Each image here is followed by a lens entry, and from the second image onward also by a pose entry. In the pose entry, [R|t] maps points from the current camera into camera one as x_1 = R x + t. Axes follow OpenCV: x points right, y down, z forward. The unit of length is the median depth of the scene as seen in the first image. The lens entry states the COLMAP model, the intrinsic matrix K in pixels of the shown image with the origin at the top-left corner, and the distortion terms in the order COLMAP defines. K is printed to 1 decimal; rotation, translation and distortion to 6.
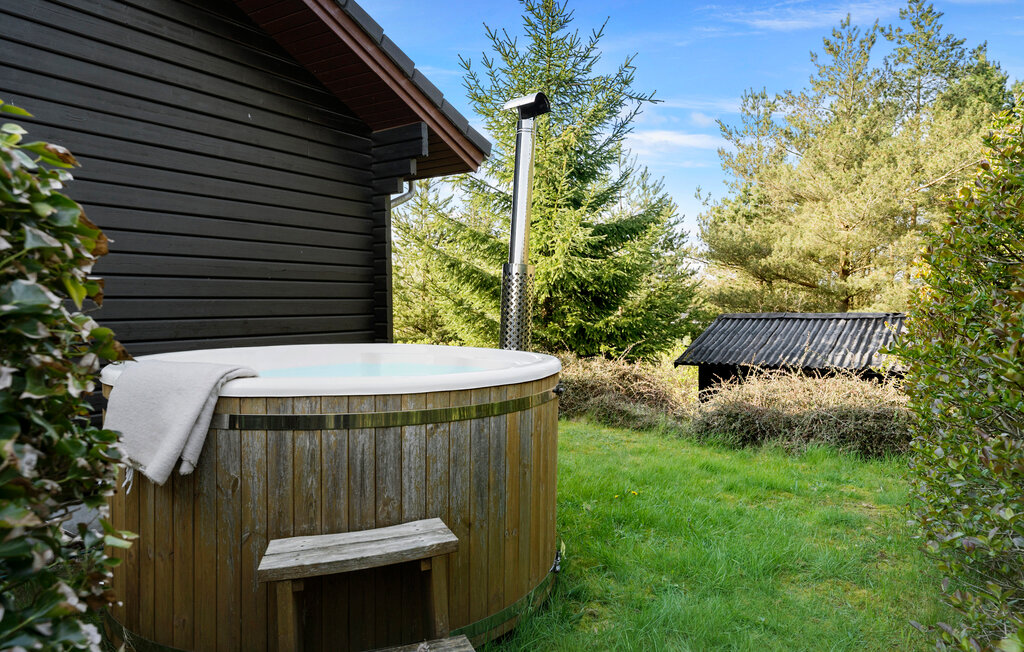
lens RADIAL K [[705.3, 0, 511.1], [0, 705.3, 329.3], [0, 0, 1]] dist [0.050372, 0.004600]
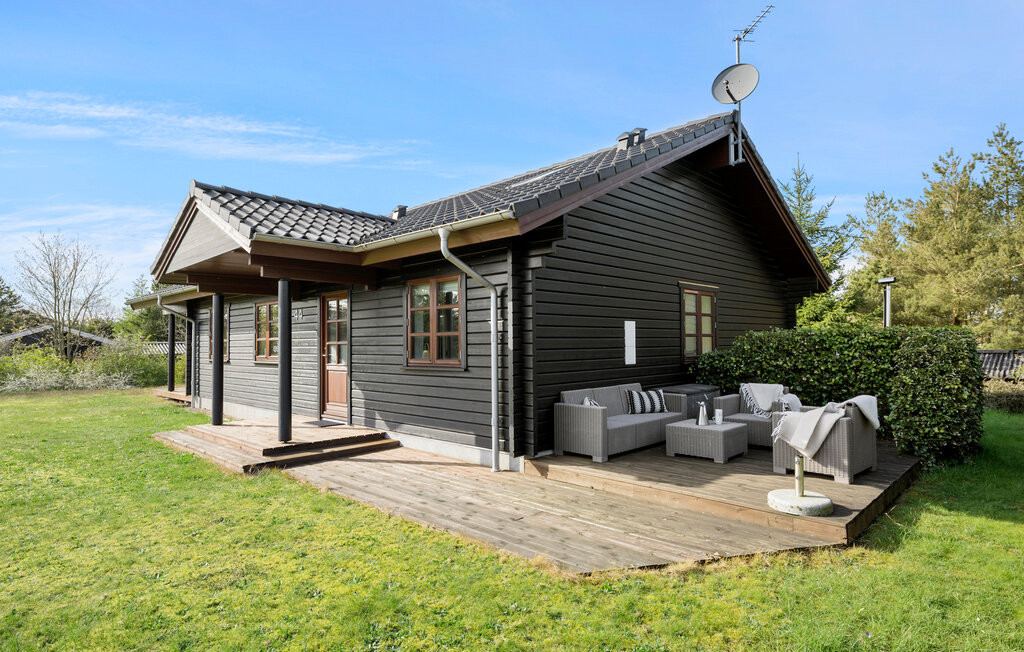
lens RADIAL K [[569.2, 0, 512.3], [0, 569.2, 324.1], [0, 0, 1]] dist [-0.003783, -0.000157]
pose [[0.980297, -0.009896, -0.197282, -0.192038], [-0.004002, 0.997544, -0.069925, 0.007601], [0.197490, 0.069337, 0.977850, -0.299092]]
